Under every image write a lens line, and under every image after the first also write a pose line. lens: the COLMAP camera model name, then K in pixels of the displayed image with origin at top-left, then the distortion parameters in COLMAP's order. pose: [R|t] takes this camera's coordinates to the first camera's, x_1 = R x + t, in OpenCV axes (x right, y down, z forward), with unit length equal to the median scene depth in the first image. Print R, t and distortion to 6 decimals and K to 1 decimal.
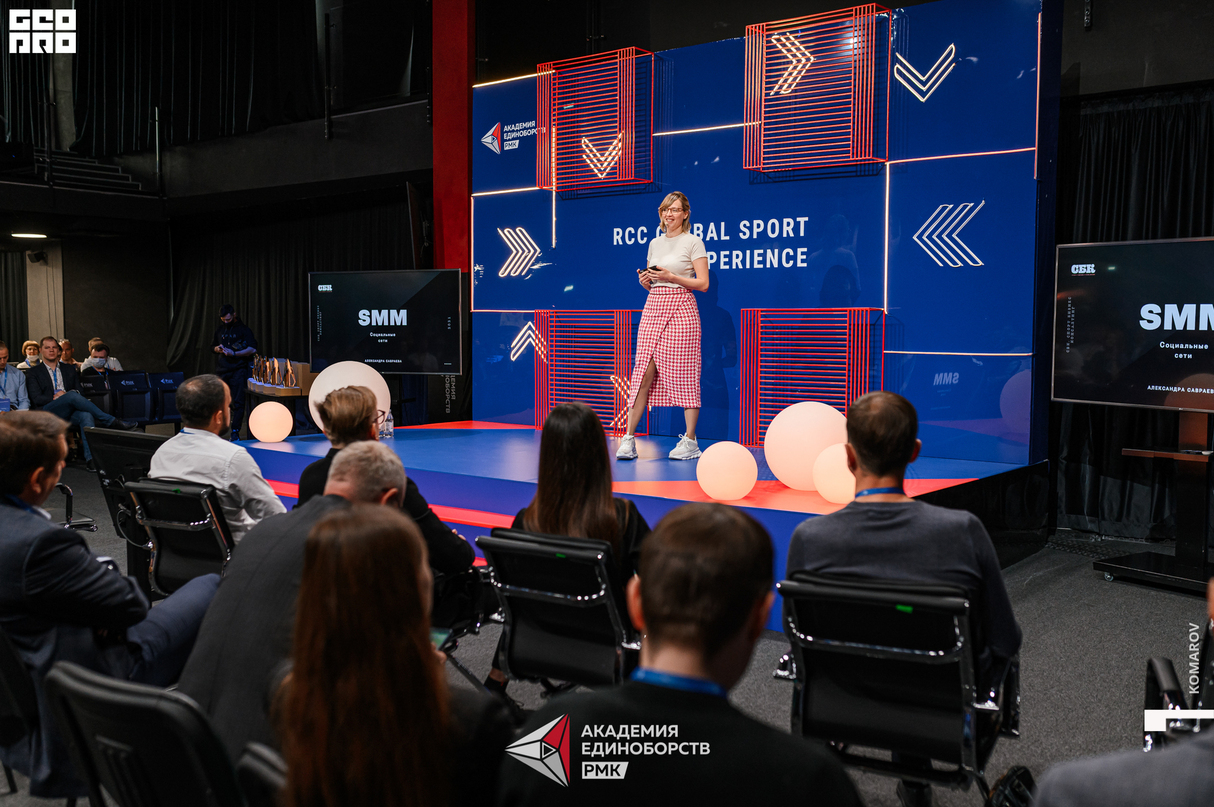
lens RADIAL K [[1216.6, 0, 592.6], [0, 1216.6, 421.2], [0, 0, 1]] dist [0.009522, 0.014955]
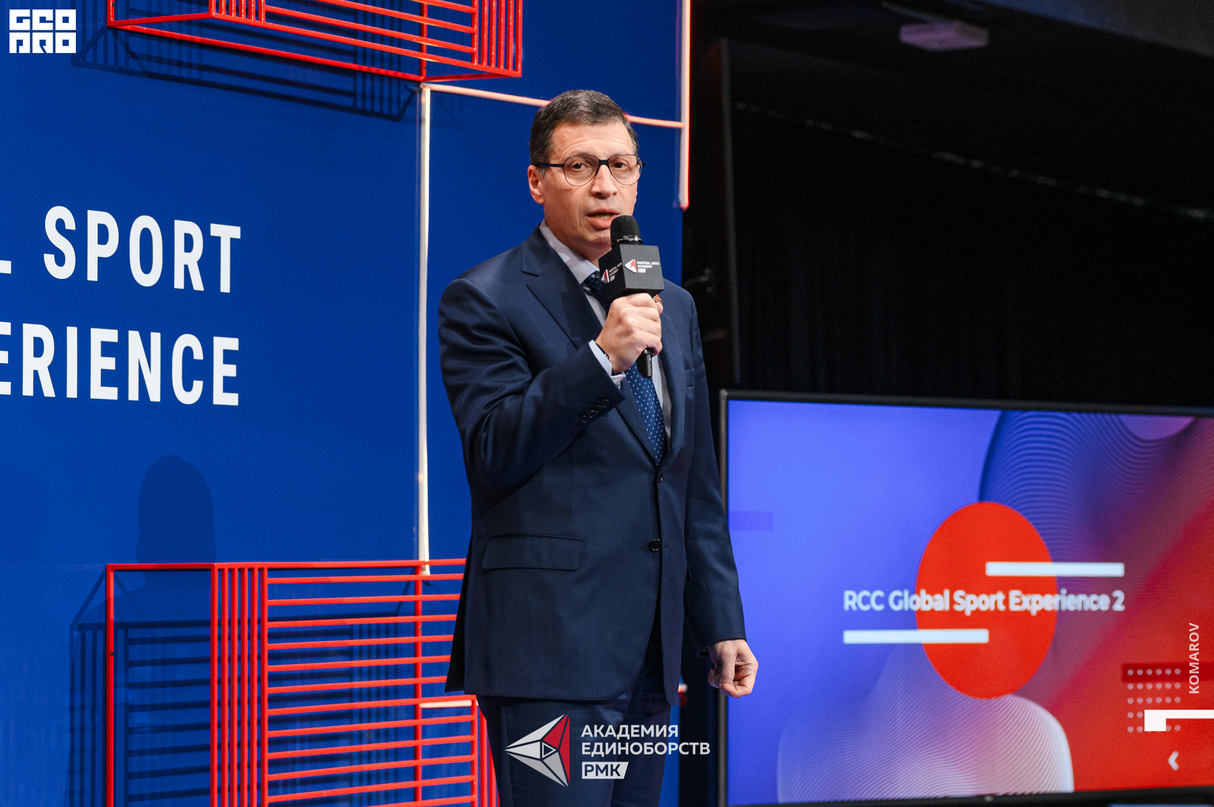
lens RADIAL K [[3963.9, 0, 607.6], [0, 3963.9, 362.3], [0, 0, 1]] dist [0.336570, 1.112961]
pose [[-0.118704, 0.046077, 0.991860, -0.688299], [0.087820, 0.995495, -0.035736, -0.094579], [-0.989038, 0.082863, -0.122216, 0.990817]]
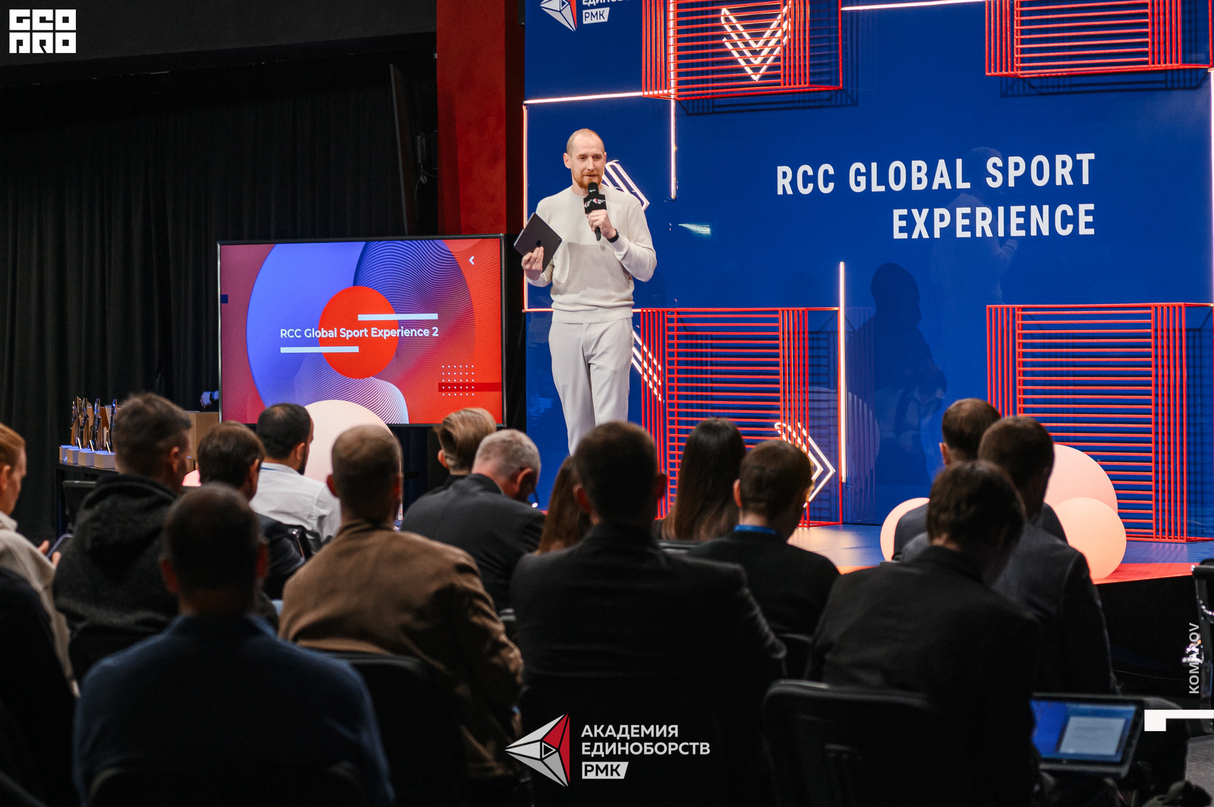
lens RADIAL K [[3681.1, 0, 607.0], [0, 3681.1, 403.5], [0, 0, 1]] dist [0.026119, -1.859904]
pose [[0.998886, -0.010234, -0.046056, 0.017339], [0.007611, 0.998358, -0.056770, 0.056233], [0.046561, 0.056356, 0.997324, -0.797256]]
